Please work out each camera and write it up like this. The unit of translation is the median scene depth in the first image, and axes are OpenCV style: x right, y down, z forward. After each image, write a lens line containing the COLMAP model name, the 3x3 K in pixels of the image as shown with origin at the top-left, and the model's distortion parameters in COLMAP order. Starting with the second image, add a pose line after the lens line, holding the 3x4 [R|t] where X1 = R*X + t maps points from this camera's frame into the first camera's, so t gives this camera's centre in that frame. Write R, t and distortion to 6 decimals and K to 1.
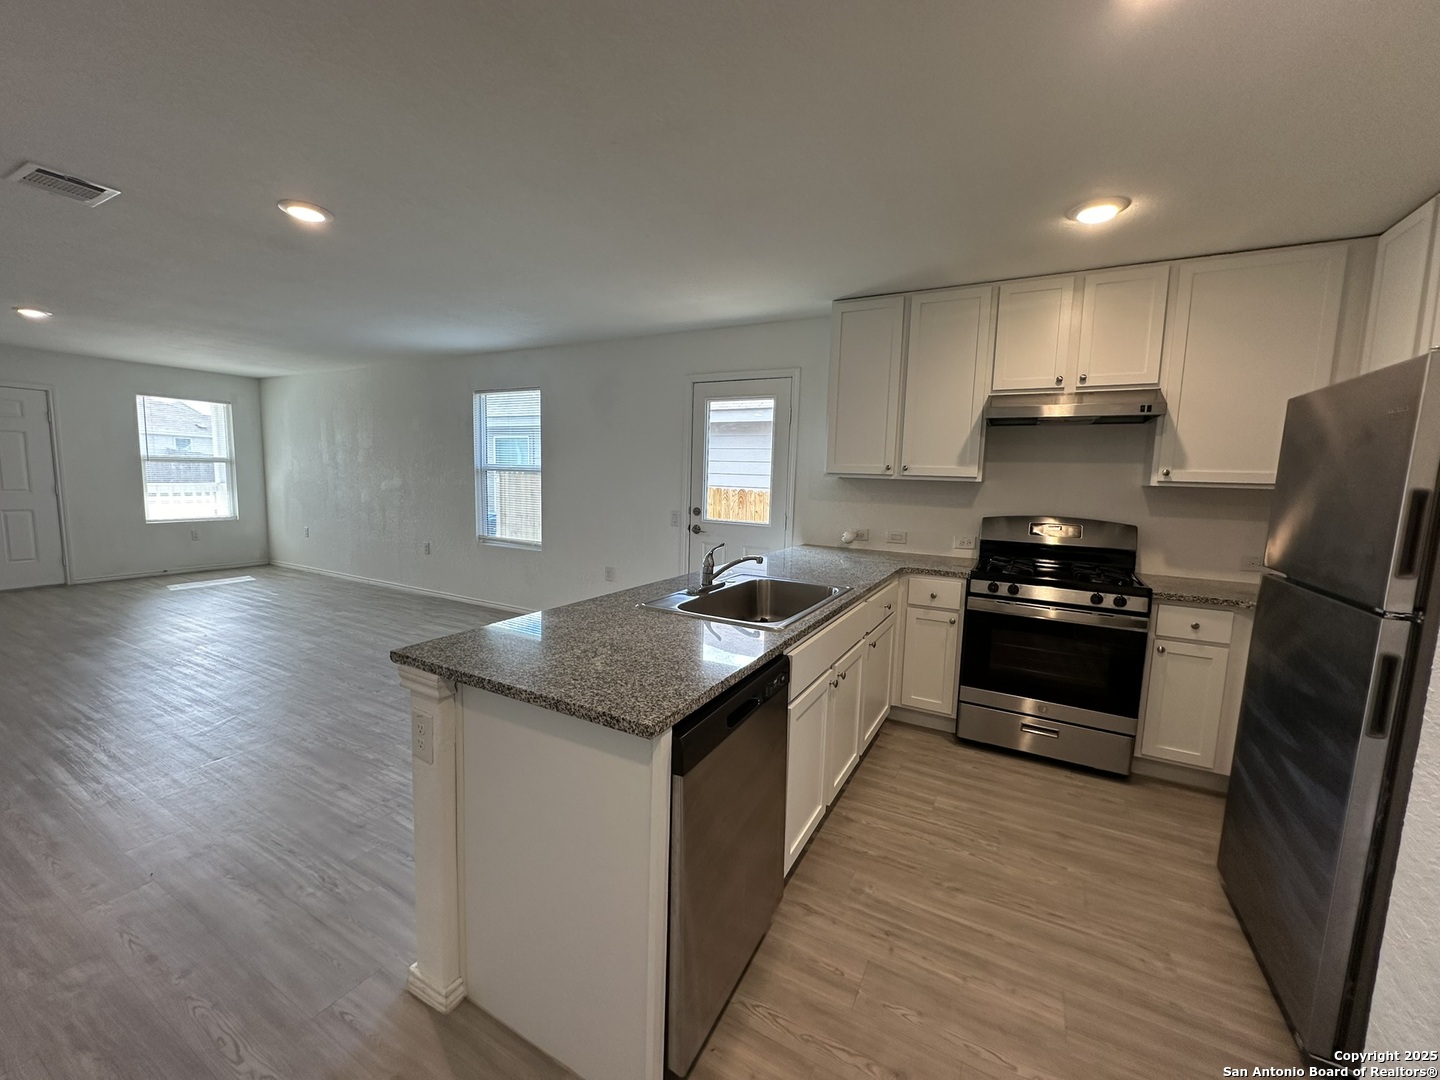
lens RADIAL K [[569.4, 0, 724.8], [0, 569.4, 540.1], [0, 0, 1]] dist [-0.001913, 0.001149]
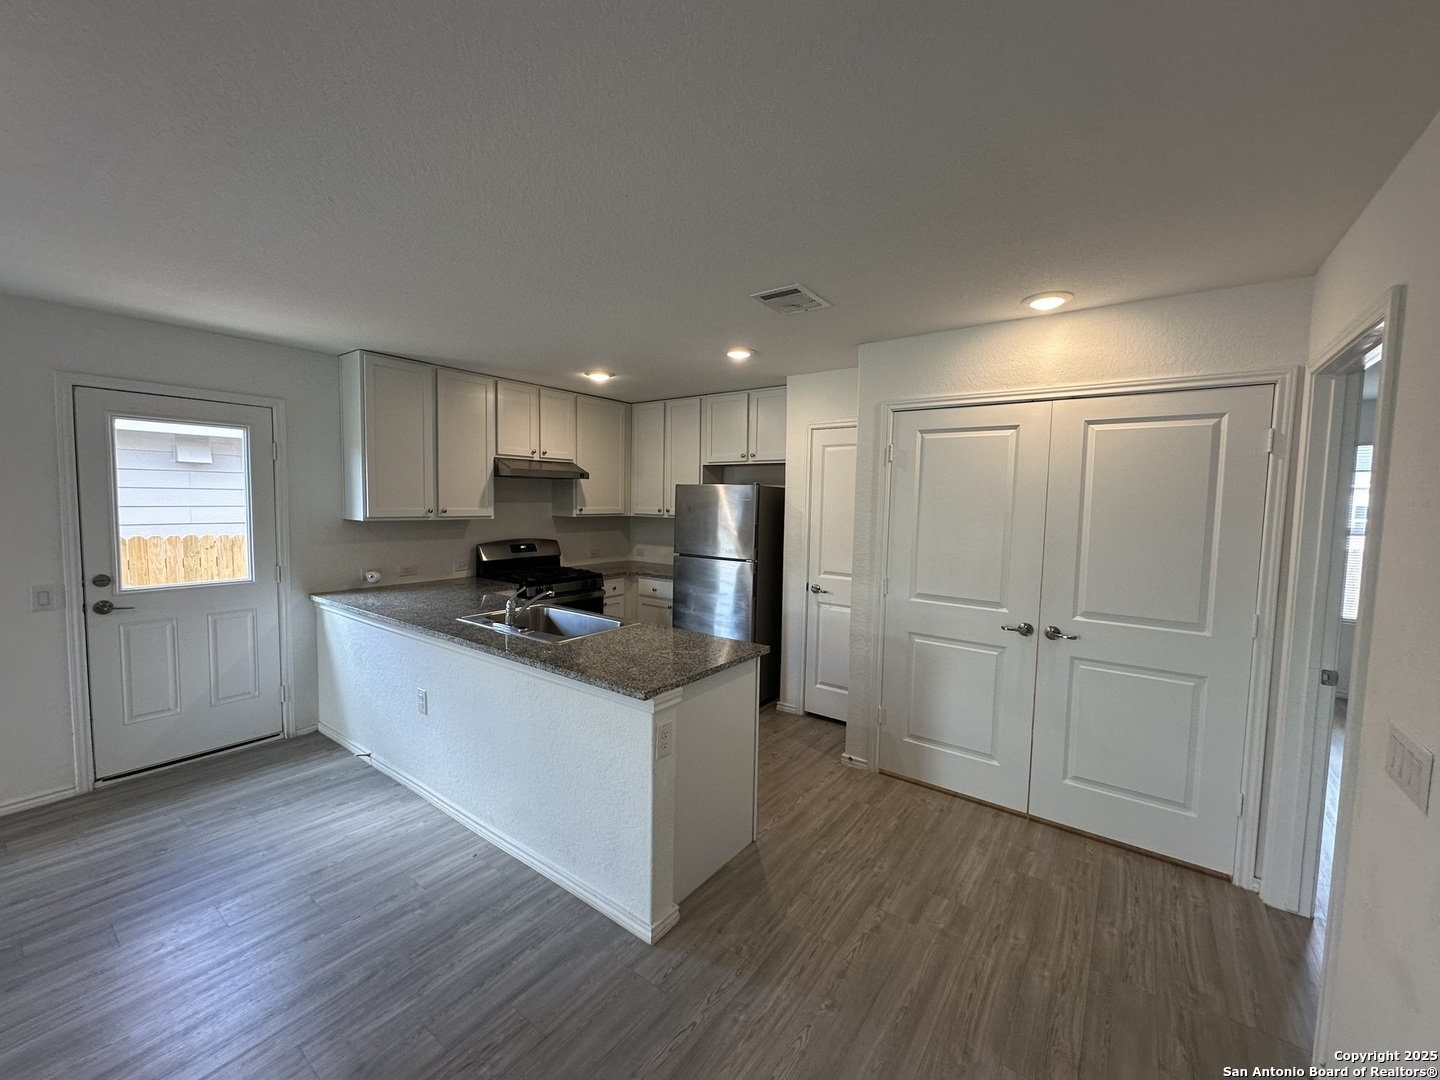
lens RADIAL K [[569.4, 0, 718.5], [0, 569.4, 538.5], [0, 0, 1]] dist [-0.001913, 0.001149]
pose [[0.133063, -0.096130, 0.986435, -0.753266], [0.098434, 0.991646, 0.083360, -0.105397], [-0.986207, 0.086006, 0.141414, 0.249948]]
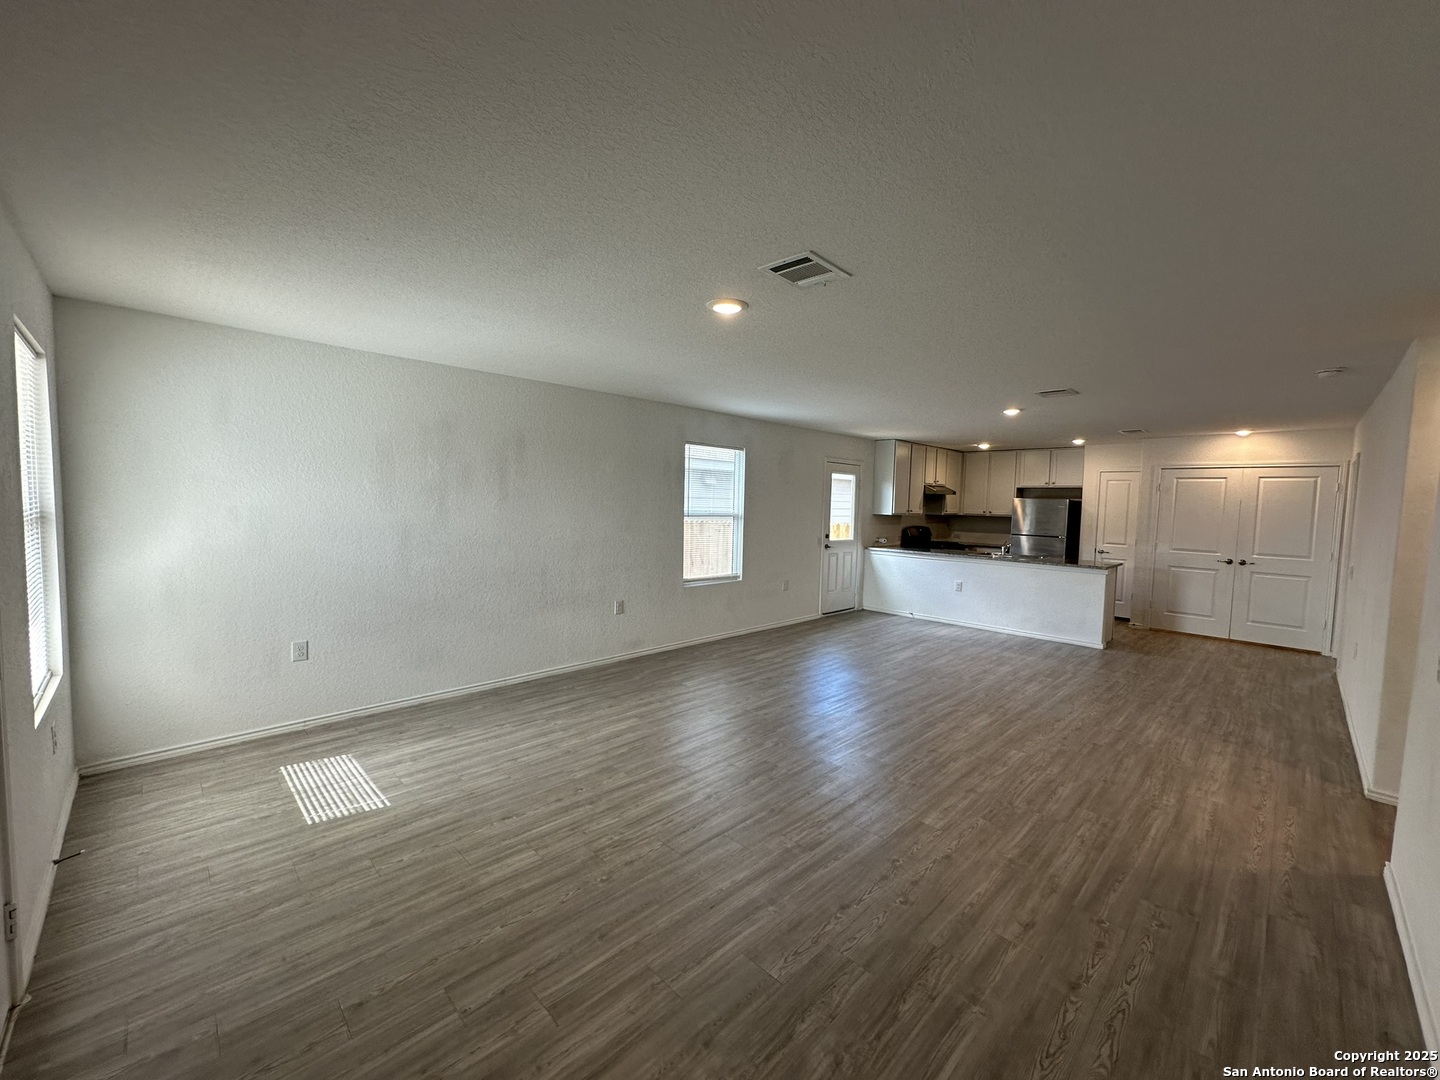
lens RADIAL K [[569.4, 0, 726.0], [0, 569.4, 537.0], [0, 0, 1]] dist [-0.001913, 0.001149]
pose [[0.296519, -0.083113, 0.951403, -2.231702], [0.093238, 0.993966, 0.057772, -0.221433], [-0.950465, 0.071577, 0.302480, 0.969883]]
